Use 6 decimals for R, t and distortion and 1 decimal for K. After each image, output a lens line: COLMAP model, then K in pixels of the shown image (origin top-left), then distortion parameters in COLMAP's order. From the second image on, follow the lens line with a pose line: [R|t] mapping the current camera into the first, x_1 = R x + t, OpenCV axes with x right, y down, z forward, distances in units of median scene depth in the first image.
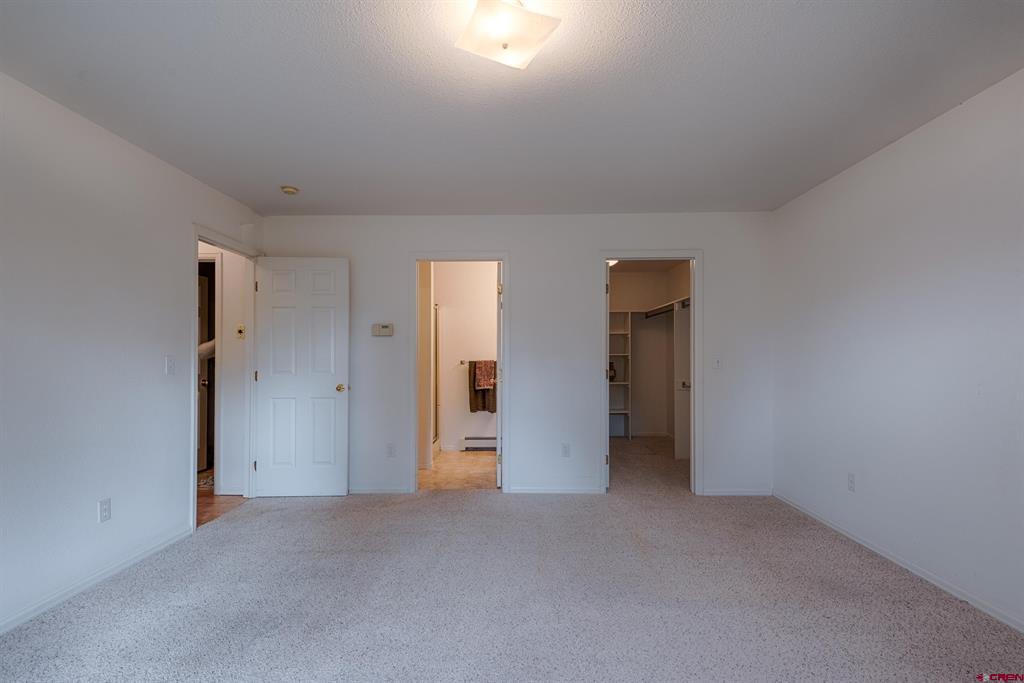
lens RADIAL K [[477.7, 0, 501.8], [0, 477.7, 359.1], [0, 0, 1]] dist [0.023156, -0.003254]
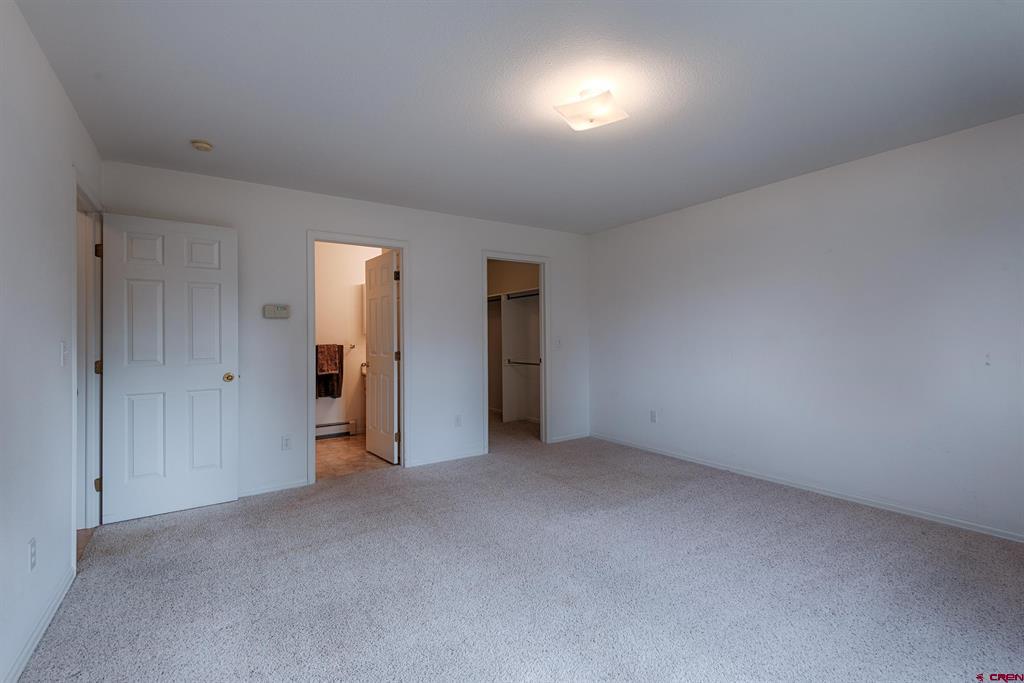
lens RADIAL K [[477.7, 0, 507.6], [0, 477.7, 337.6], [0, 0, 1]] dist [0.023156, -0.003254]
pose [[0.815348, -0.005069, 0.578949, -0.429874], [0.011529, 0.999906, -0.007482, 0.001187], [-0.578857, 0.012775, 0.815329, -0.005414]]
